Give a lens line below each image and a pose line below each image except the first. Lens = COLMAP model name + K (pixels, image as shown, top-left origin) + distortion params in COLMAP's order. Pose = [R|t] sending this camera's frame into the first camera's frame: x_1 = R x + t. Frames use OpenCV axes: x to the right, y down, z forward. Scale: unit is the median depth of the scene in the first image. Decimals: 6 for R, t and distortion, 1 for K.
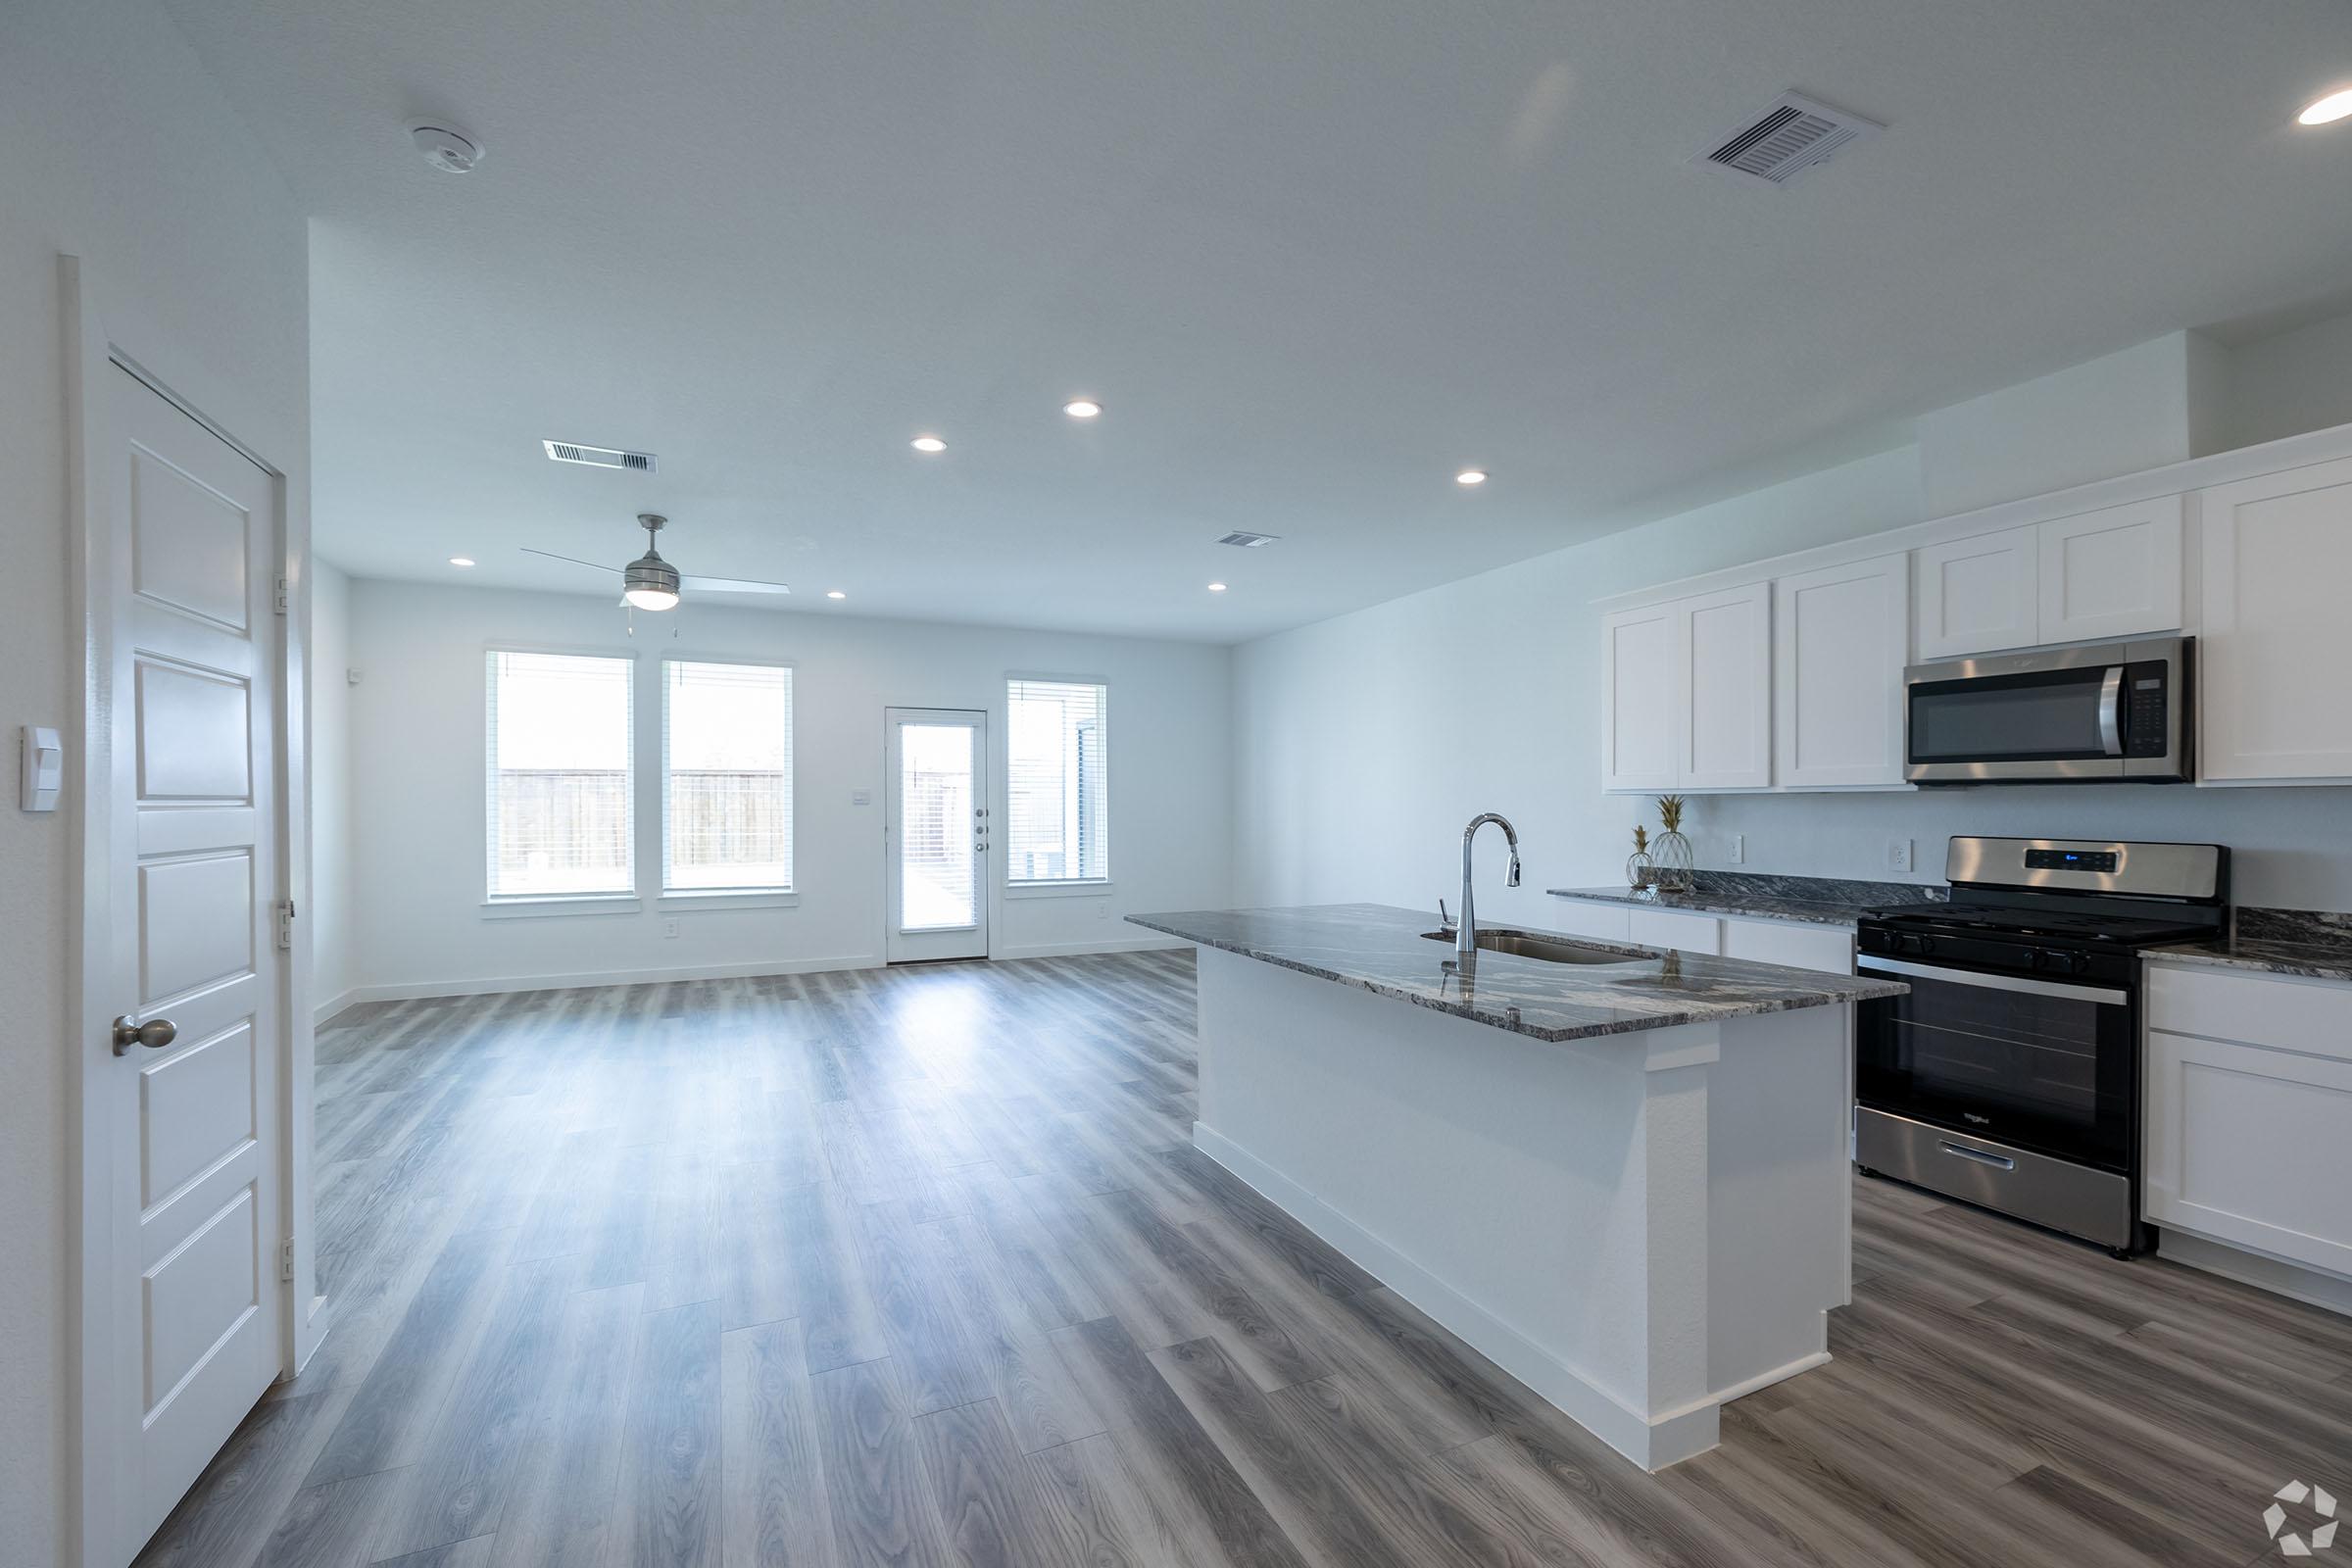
lens RADIAL K [[997.9, 0, 1175.6], [0, 997.9, 810.5], [0, 0, 1]] dist [0.000532, 0.000049]
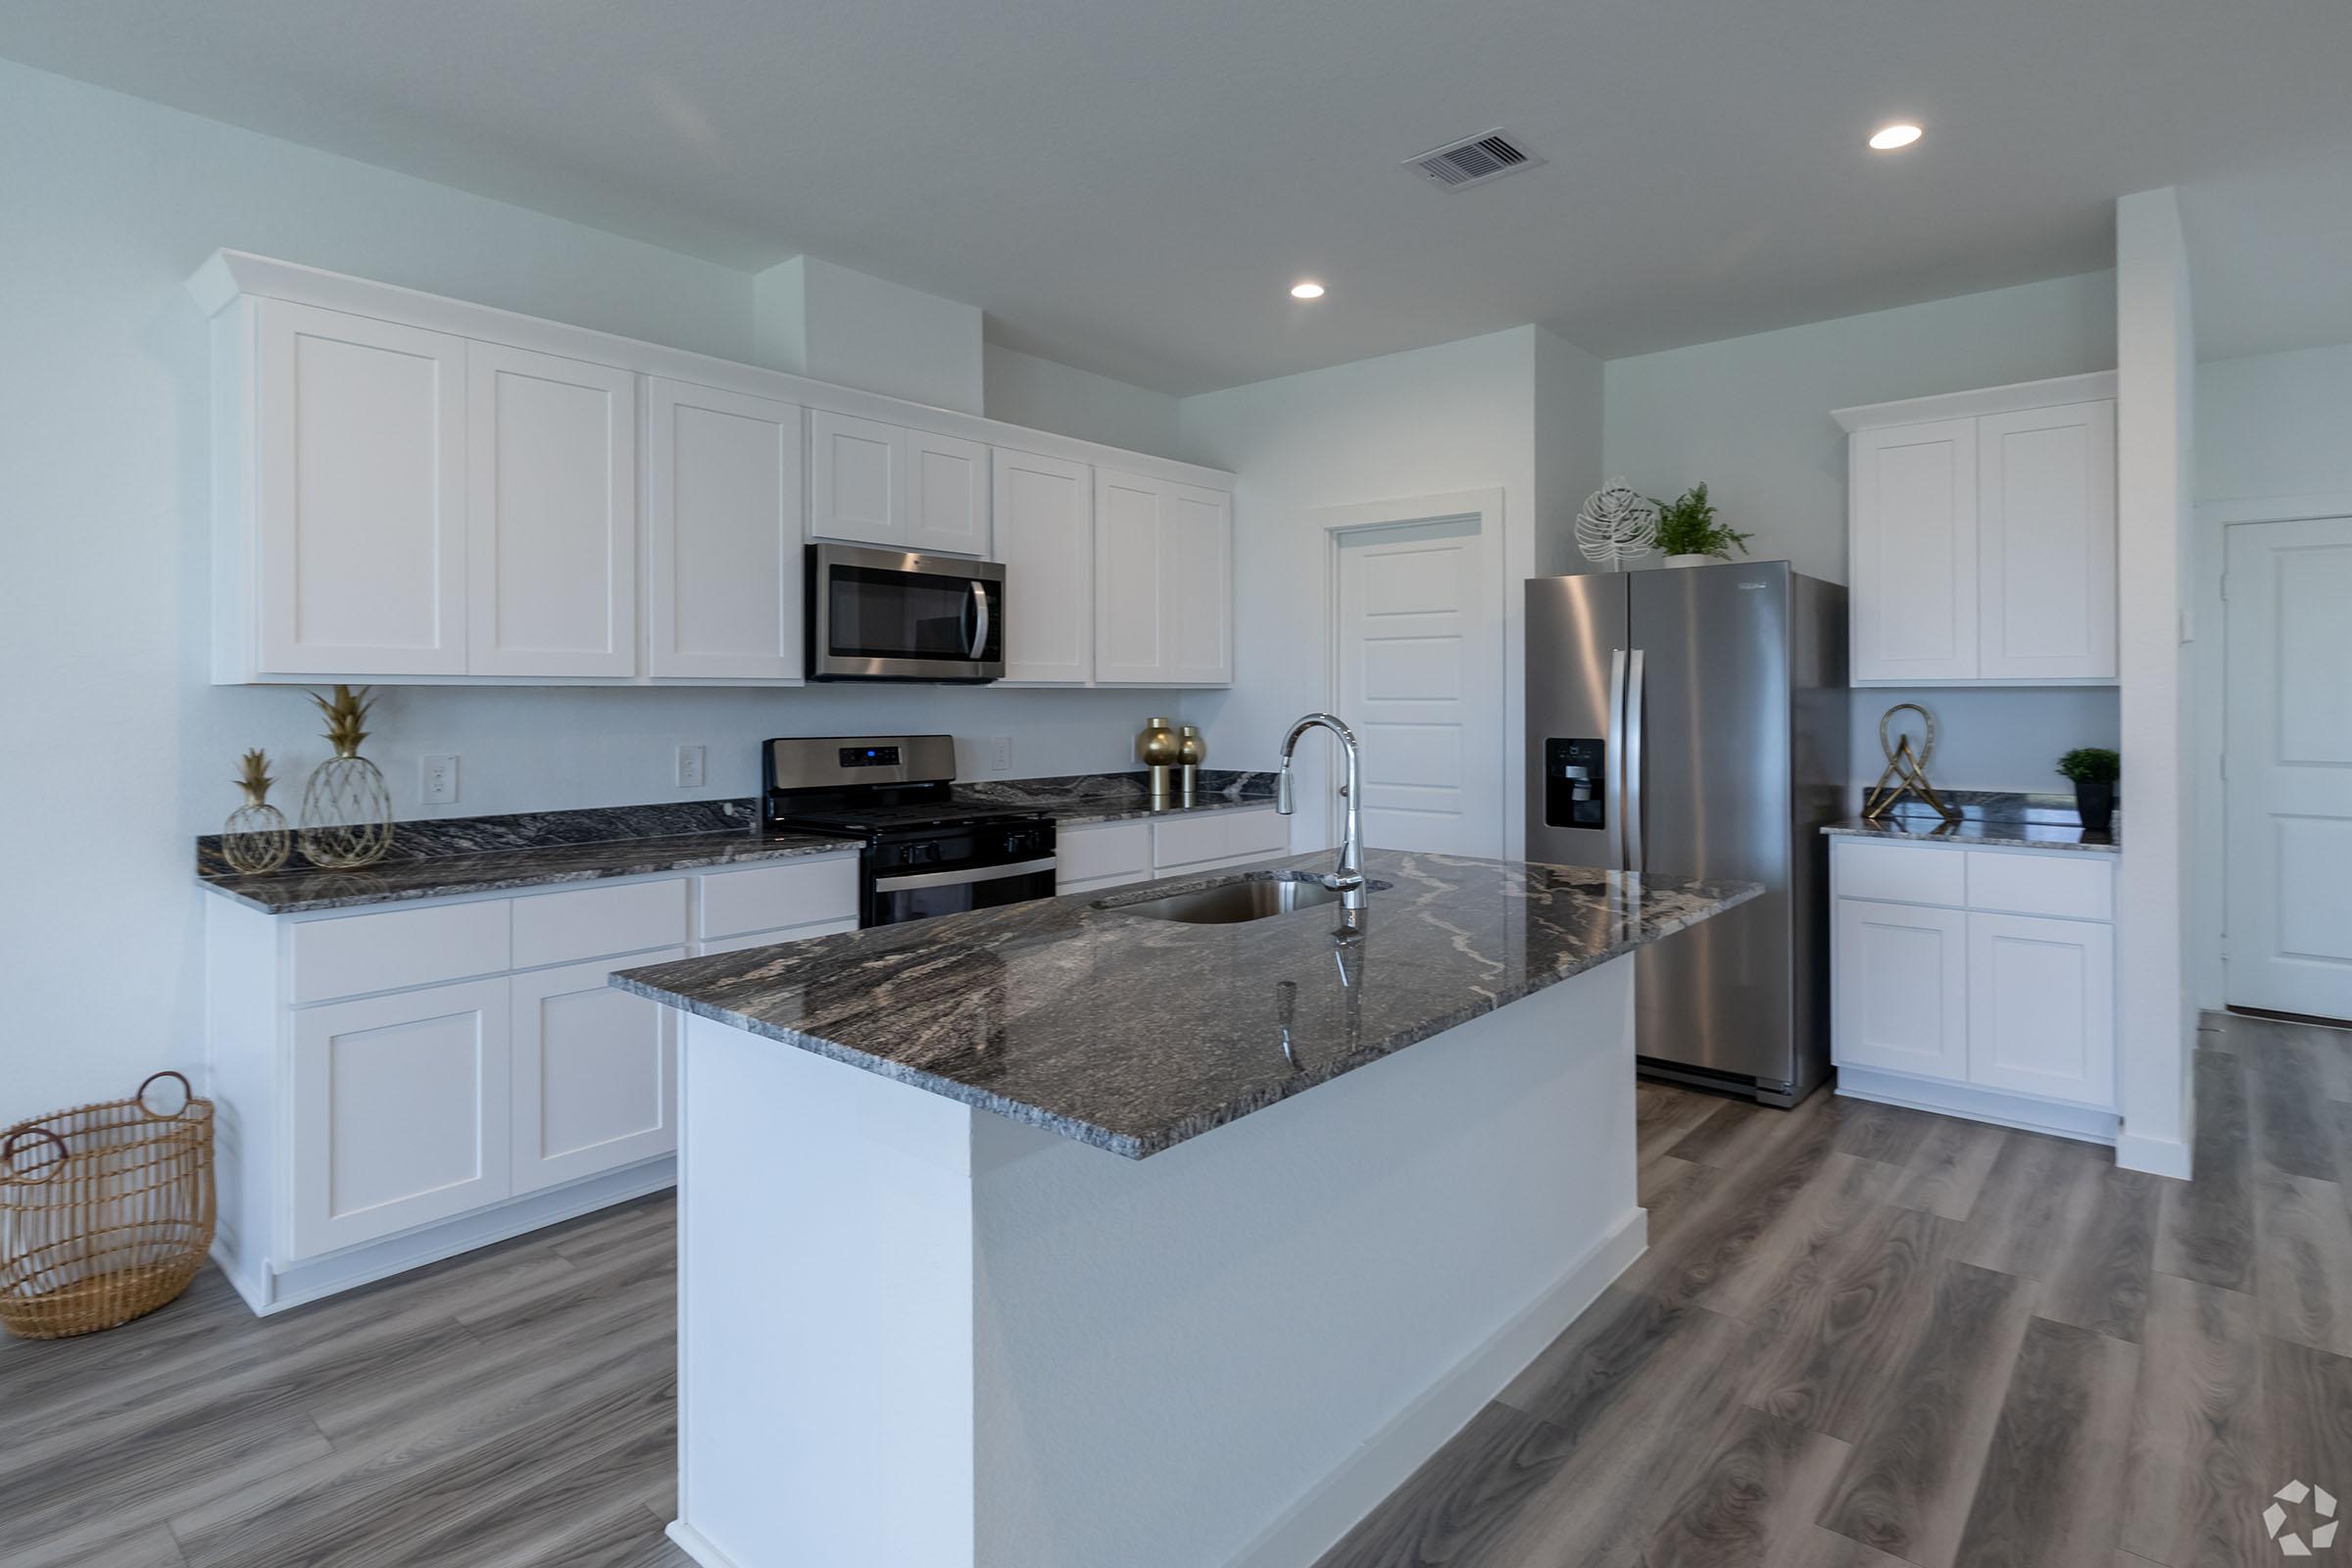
lens RADIAL K [[1208.8, 0, 1174.7], [0, 1208.8, 697.0], [0, 0, 1]] dist [0.002193, 0.000415]
pose [[-0.414110, 0.001965, 0.910225, -0.376038], [0.006714, 0.999977, 0.000895, -0.010777], [-0.910202, 0.006482, -0.414114, 1.256661]]
